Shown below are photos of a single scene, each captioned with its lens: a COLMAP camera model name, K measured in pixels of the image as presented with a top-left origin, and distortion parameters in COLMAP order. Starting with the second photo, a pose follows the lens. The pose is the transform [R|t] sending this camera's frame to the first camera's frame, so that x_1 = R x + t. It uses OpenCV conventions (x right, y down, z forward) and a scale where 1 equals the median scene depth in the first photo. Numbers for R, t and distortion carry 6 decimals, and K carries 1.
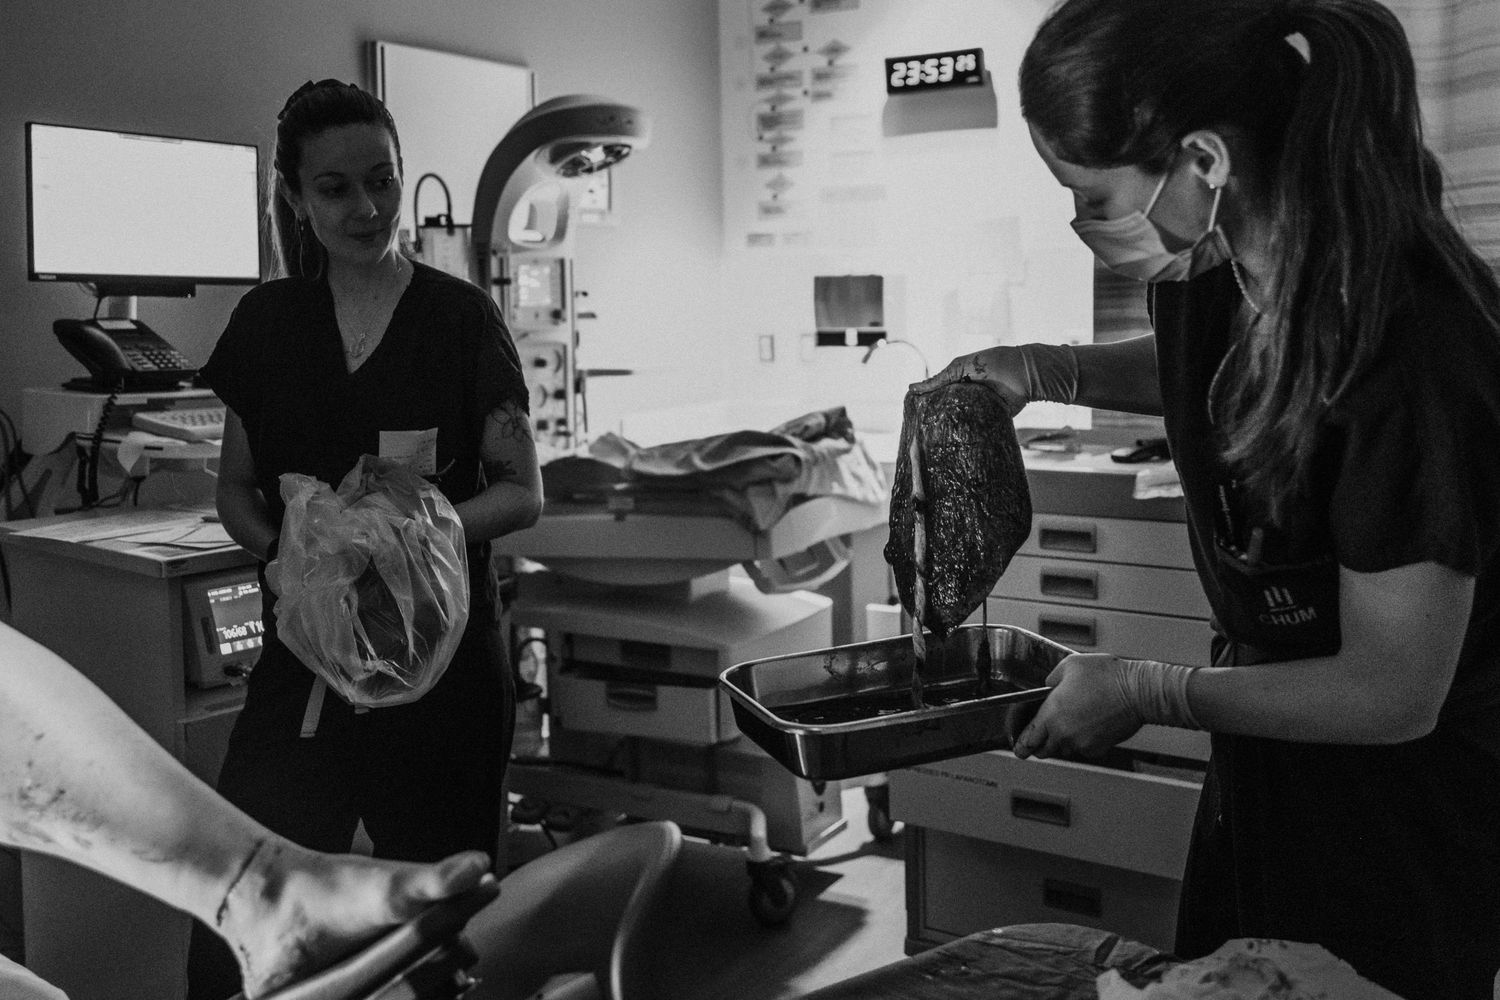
lens RADIAL K [[1718.7, 0, 750.0], [0, 1718.7, 500.0], [0, 0, 1]] dist [-0.003584, -0.001020]
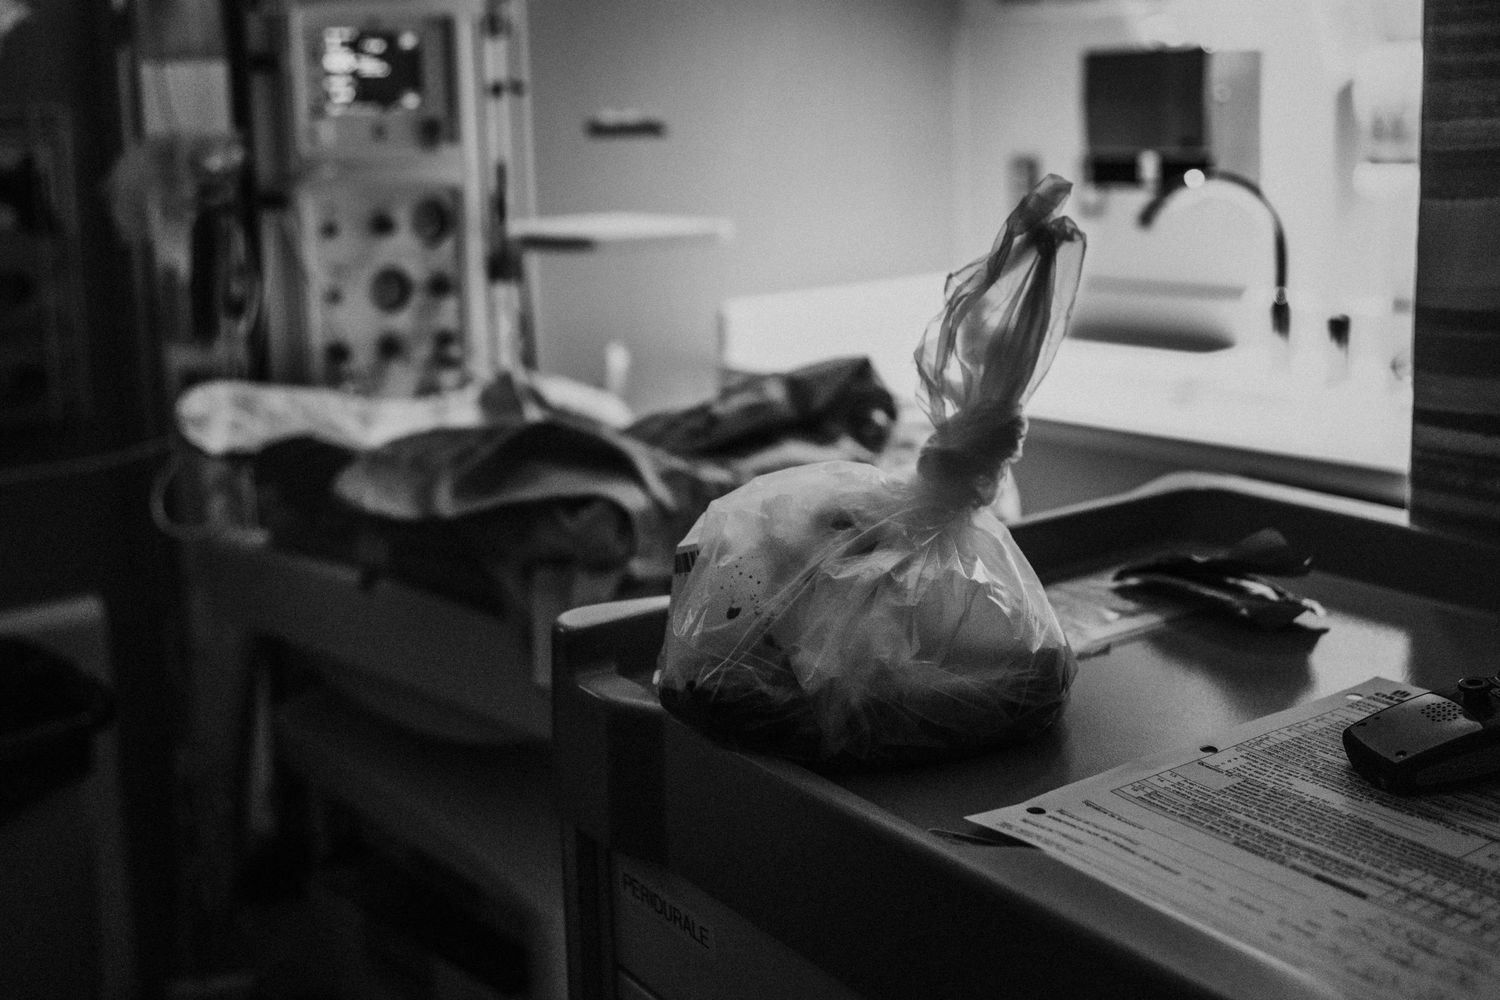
lens RADIAL K [[1747.8, 0, 750.0], [0, 1747.8, 500.0], [0, 0, 1]] dist [-0.091506, 0.003963]
pose [[0.940872, 0.069201, -0.331618, 0.131036], [-0.033047, 0.992994, 0.113452, -0.051864], [0.337146, -0.095785, 0.936567, 0.466669]]
